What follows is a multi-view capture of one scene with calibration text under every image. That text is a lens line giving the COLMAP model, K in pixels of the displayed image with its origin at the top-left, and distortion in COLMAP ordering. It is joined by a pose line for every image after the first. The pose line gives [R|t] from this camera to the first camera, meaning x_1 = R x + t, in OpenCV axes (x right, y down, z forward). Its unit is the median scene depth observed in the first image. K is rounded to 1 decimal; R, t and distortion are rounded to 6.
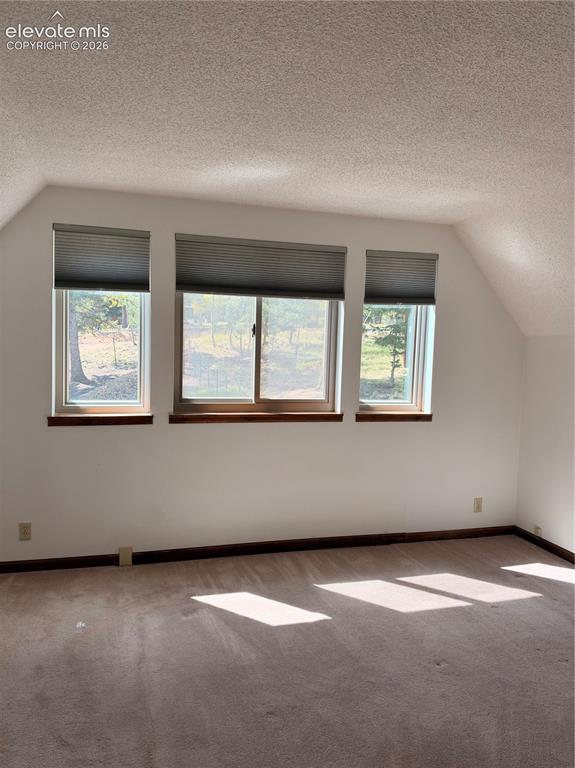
lens RADIAL K [[568.7, 0, 286.2], [0, 568.7, 387.3], [0, 0, 1]] dist [0.045541, -0.050342]
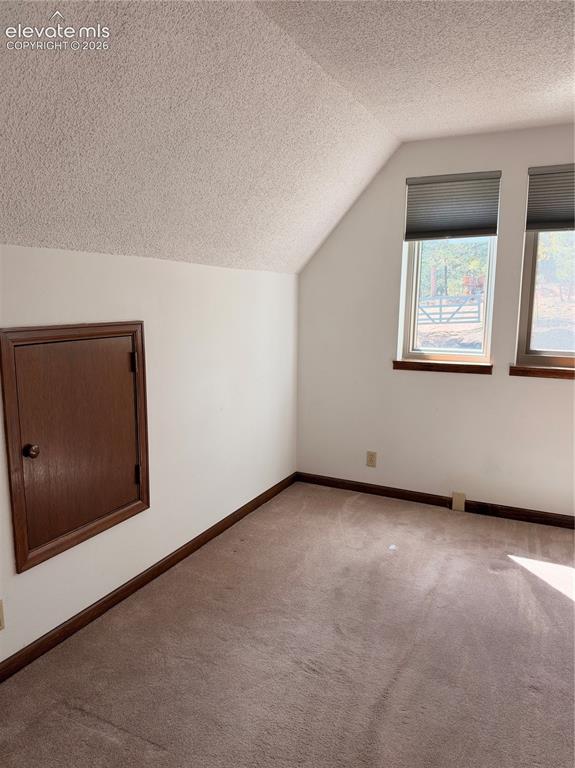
lens RADIAL K [[568.7, 0, 286.2], [0, 568.7, 387.3], [0, 0, 1]] dist [0.045541, -0.050342]
pose [[0.743690, 0.083314, -0.663312, 0.161771], [-0.033790, 0.995620, 0.087167, 0.014135], [0.667670, -0.042412, 0.743249, 0.045801]]
